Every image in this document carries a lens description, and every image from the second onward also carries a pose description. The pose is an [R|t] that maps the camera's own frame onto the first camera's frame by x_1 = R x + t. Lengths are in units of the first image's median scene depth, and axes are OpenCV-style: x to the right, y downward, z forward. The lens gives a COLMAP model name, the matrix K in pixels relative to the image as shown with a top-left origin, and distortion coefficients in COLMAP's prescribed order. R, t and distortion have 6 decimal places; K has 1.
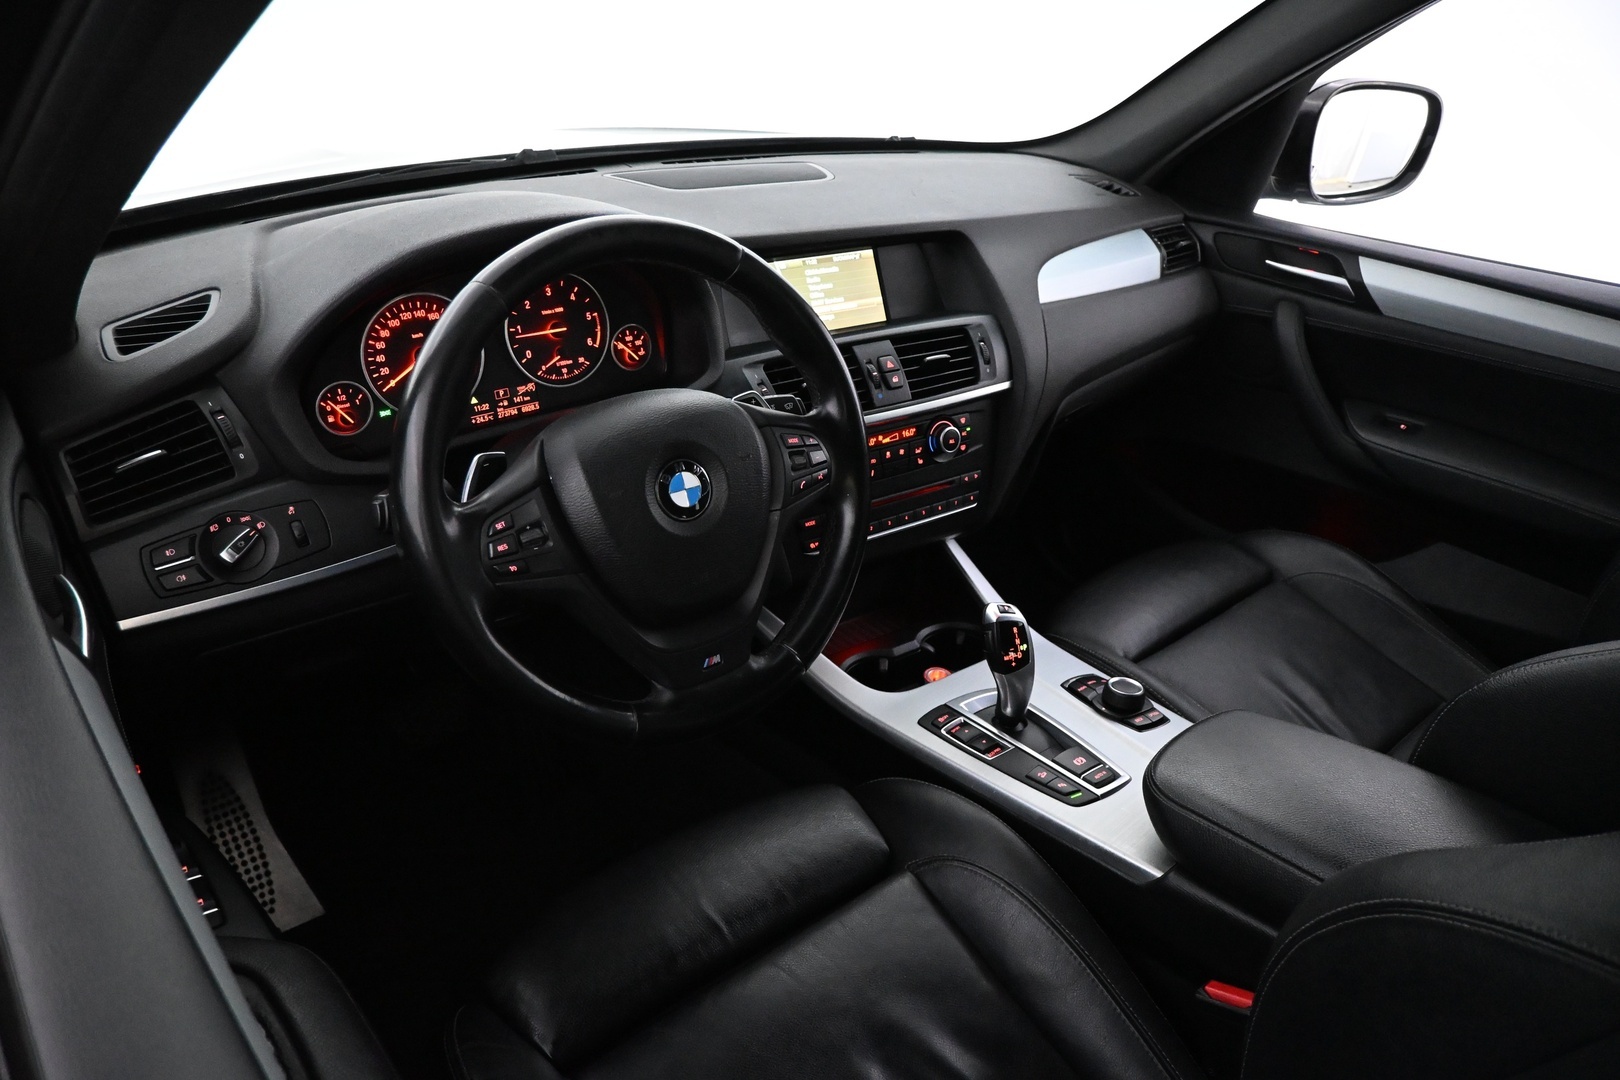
lens RADIAL K [[1105.7, 0, 823.6], [0, 1105.7, 530.1], [0, 0, 1]] dist [0.001461, 0.001158]
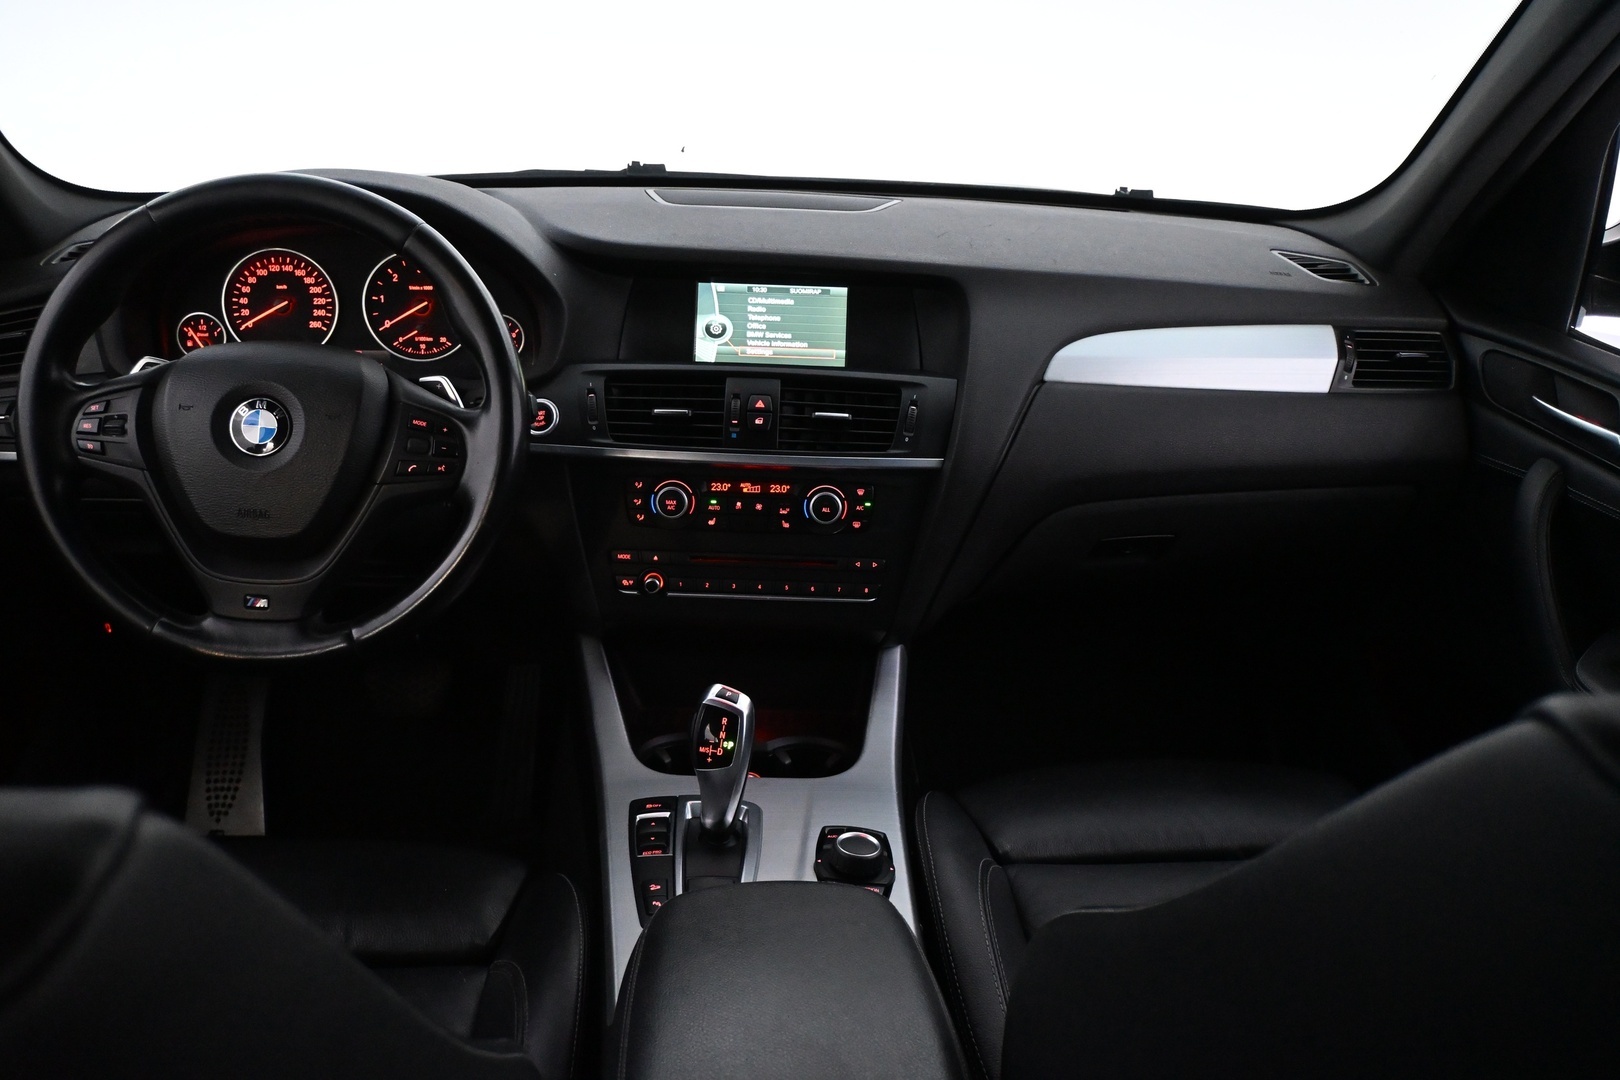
lens RADIAL K [[1340.2, 0, 815.5], [0, 1340.2, 530.3], [0, 0, 1]] dist [0.003190, -0.016966]
pose [[0.812165, 0.196612, -0.549300, 0.748452], [-0.266643, 0.962512, -0.049729, -0.014777], [0.518931, 0.186856, 0.834144, 0.176524]]
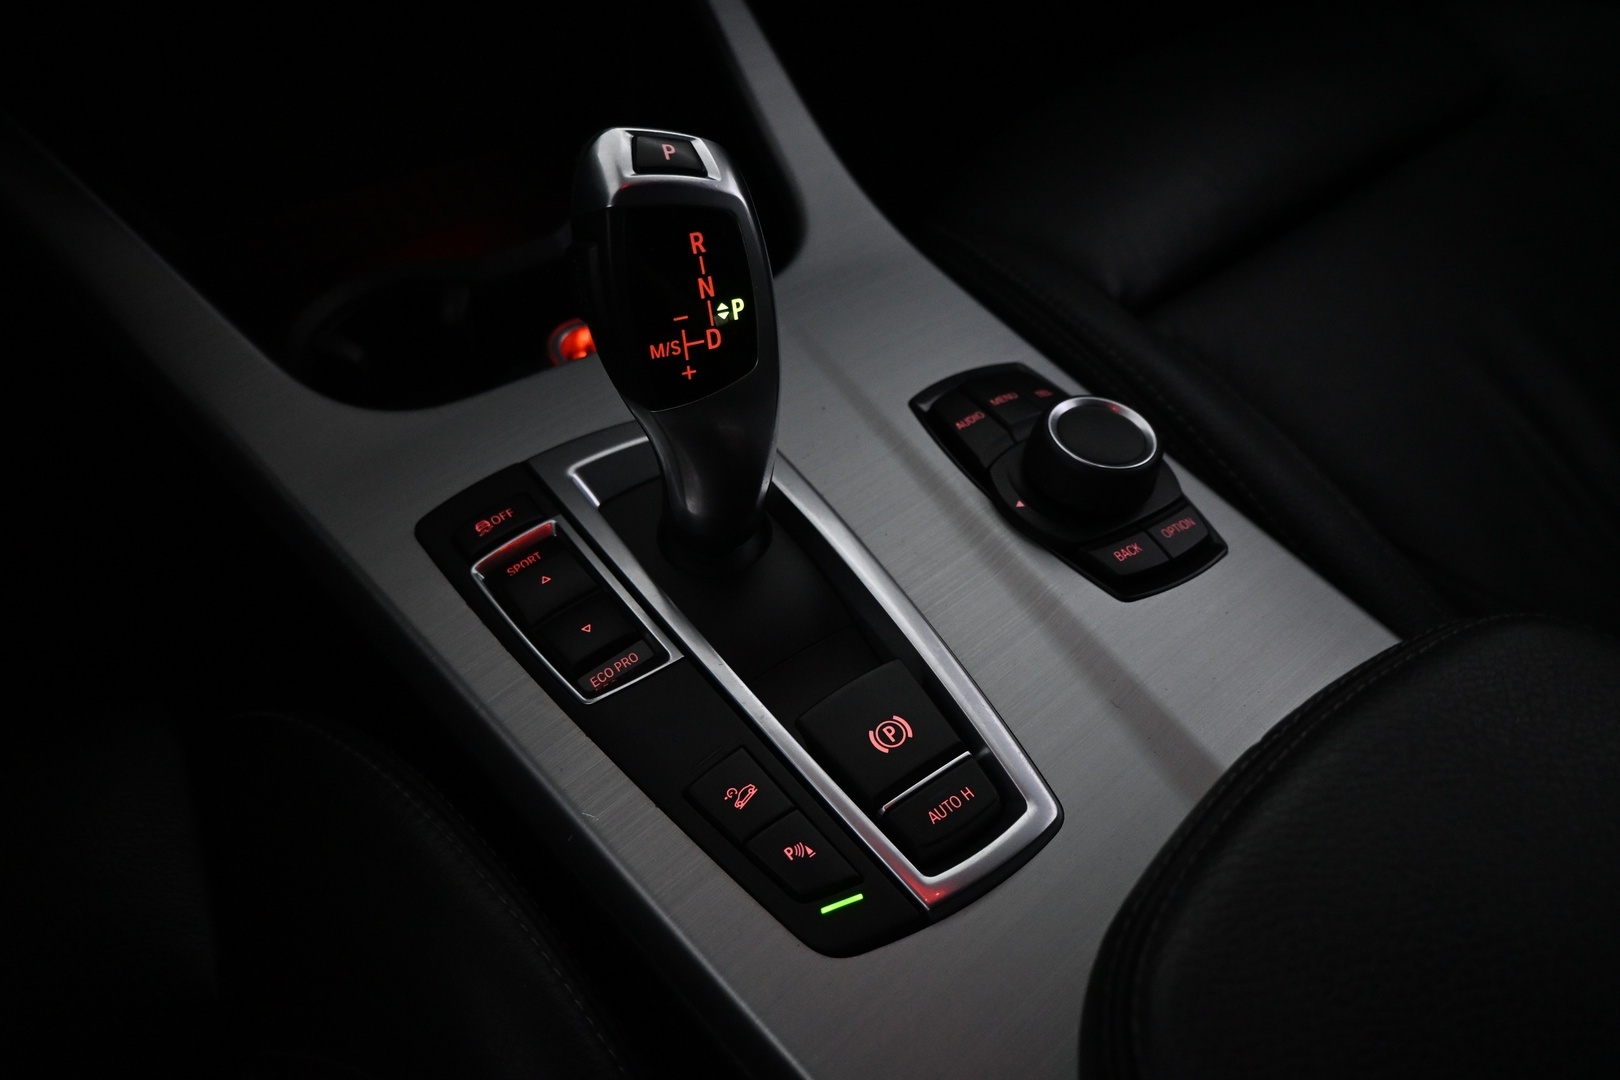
lens RADIAL K [[1105.7, 0, 804.7], [0, 1105.7, 541.0], [0, 0, 1]] dist [0.001461, 0.001158]
pose [[0.999118, 0.040936, -0.009379, 0.203590], [-0.033608, 0.913275, 0.405954, 0.048314], [0.025184, -0.405281, 0.913845, 0.736890]]
